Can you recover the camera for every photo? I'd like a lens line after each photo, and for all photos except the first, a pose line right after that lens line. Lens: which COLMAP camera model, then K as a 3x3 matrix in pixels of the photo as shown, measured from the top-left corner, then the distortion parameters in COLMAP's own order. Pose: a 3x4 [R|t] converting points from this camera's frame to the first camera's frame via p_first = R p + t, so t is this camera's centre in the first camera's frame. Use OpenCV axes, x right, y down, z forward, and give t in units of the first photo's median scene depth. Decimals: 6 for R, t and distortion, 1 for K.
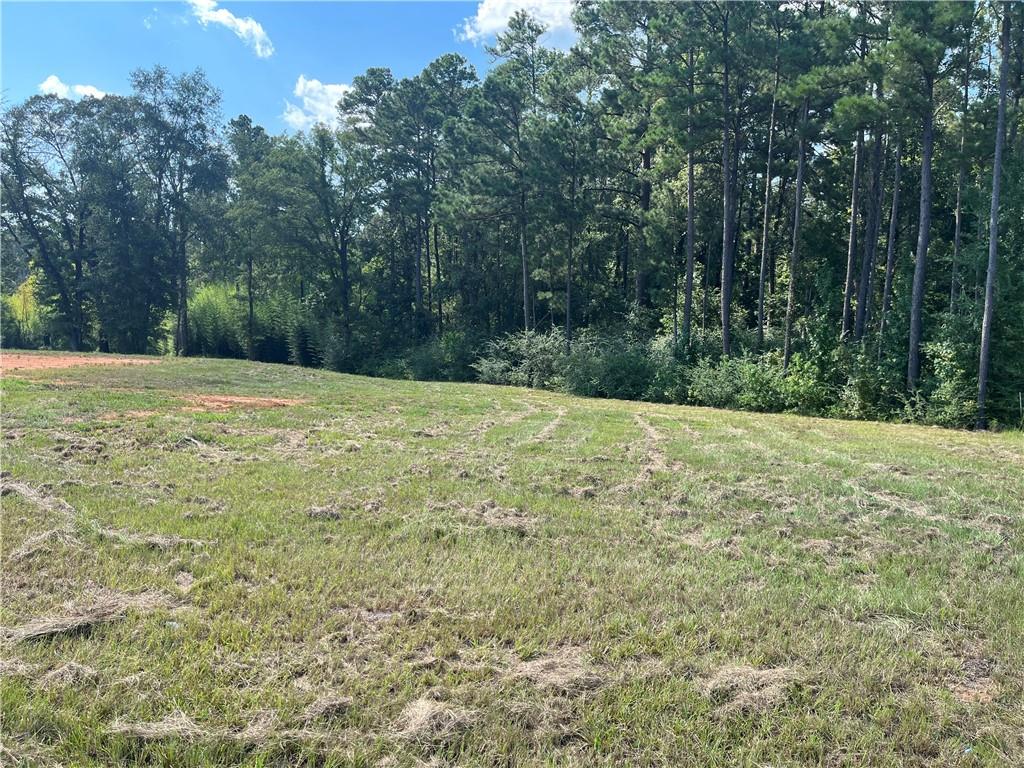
lens RADIAL K [[766.7, 0, 515.5], [0, 766.7, 390.1], [0, 0, 1]] dist [0.070257, -0.104930]
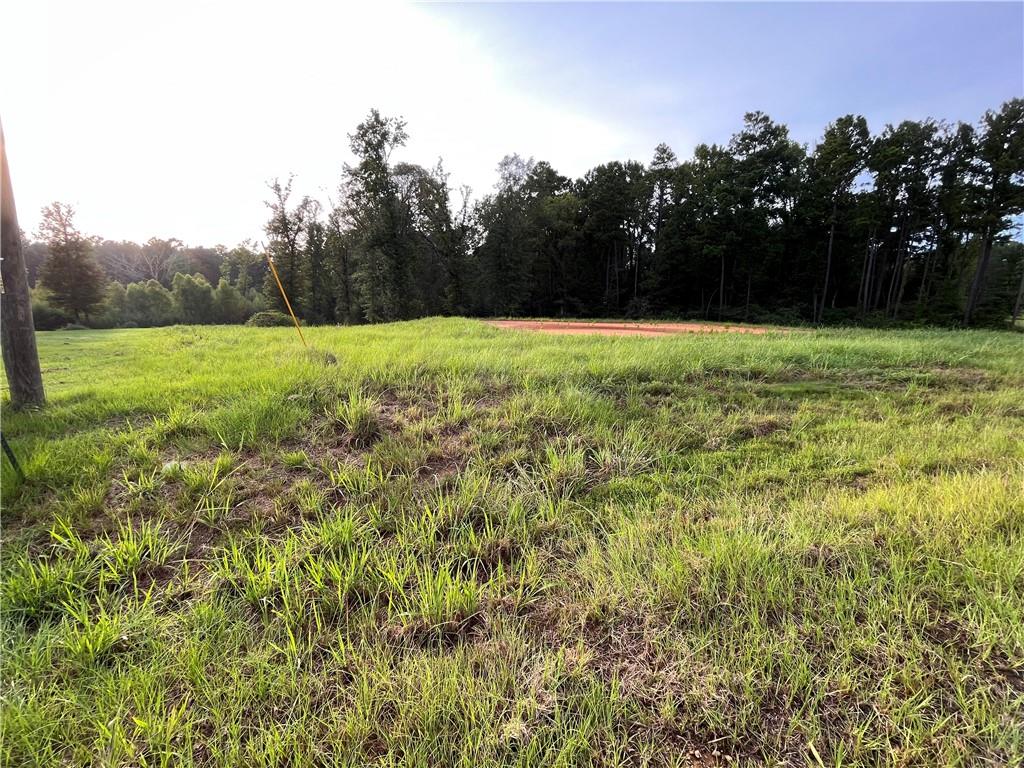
lens RADIAL K [[412.6, 0, 509.6], [0, 412.6, 385.2], [0, 0, 1]] dist [-0.008426, 0.000764]
pose [[0.933055, -0.084191, 0.349743, -0.954732], [0.044274, 0.991712, 0.120610, -0.021958], [-0.356999, -0.097051, 0.929049, 0.122091]]
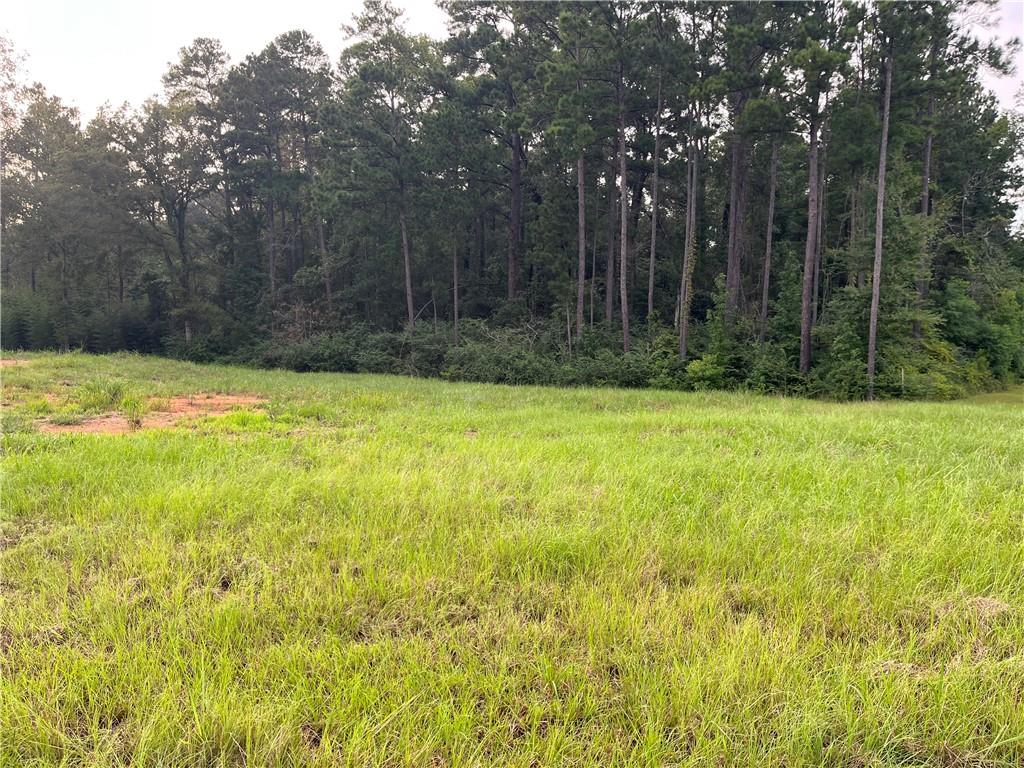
lens RADIAL K [[766.7, 0, 515.5], [0, 766.7, 390.1], [0, 0, 1]] dist [0.070257, -0.104930]
pose [[0.966429, -0.034738, 0.254574, -0.108093], [0.031420, 0.999360, 0.017090, -0.002735], [-0.255005, -0.008517, 0.966902, 0.019425]]
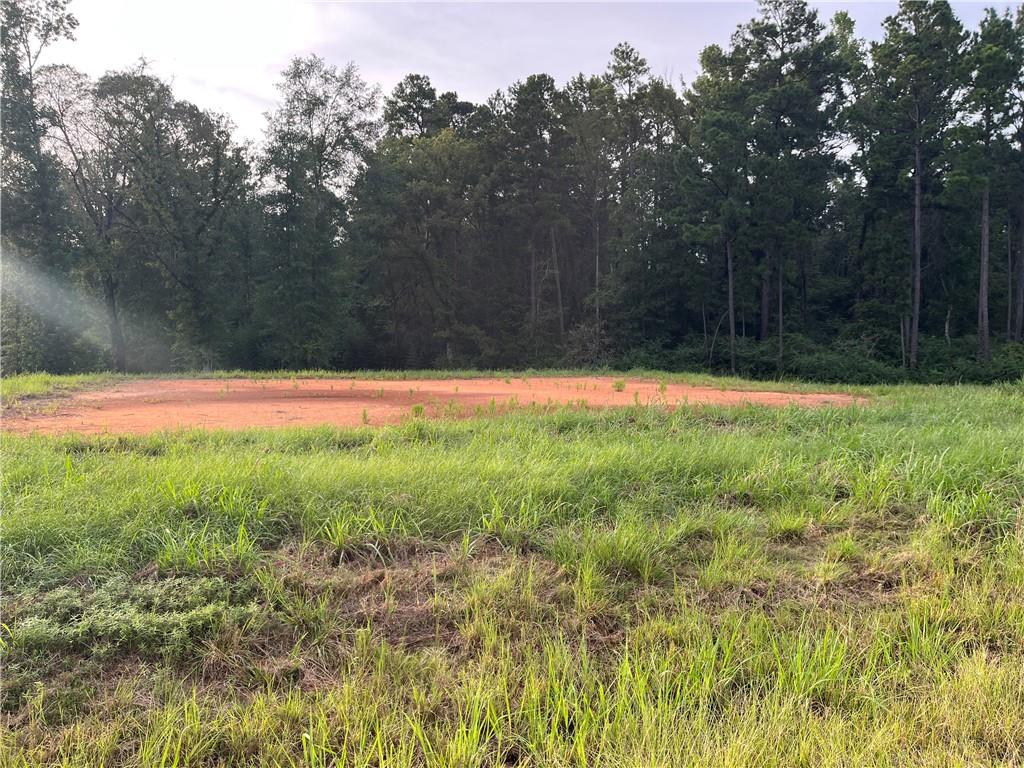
lens RADIAL K [[766.7, 0, 515.5], [0, 766.7, 390.1], [0, 0, 1]] dist [0.070257, -0.104930]
pose [[0.907916, -0.058667, 0.415026, -0.738297], [0.063126, 0.998001, 0.002980, -0.024461], [-0.414371, 0.023493, 0.909805, 0.117200]]
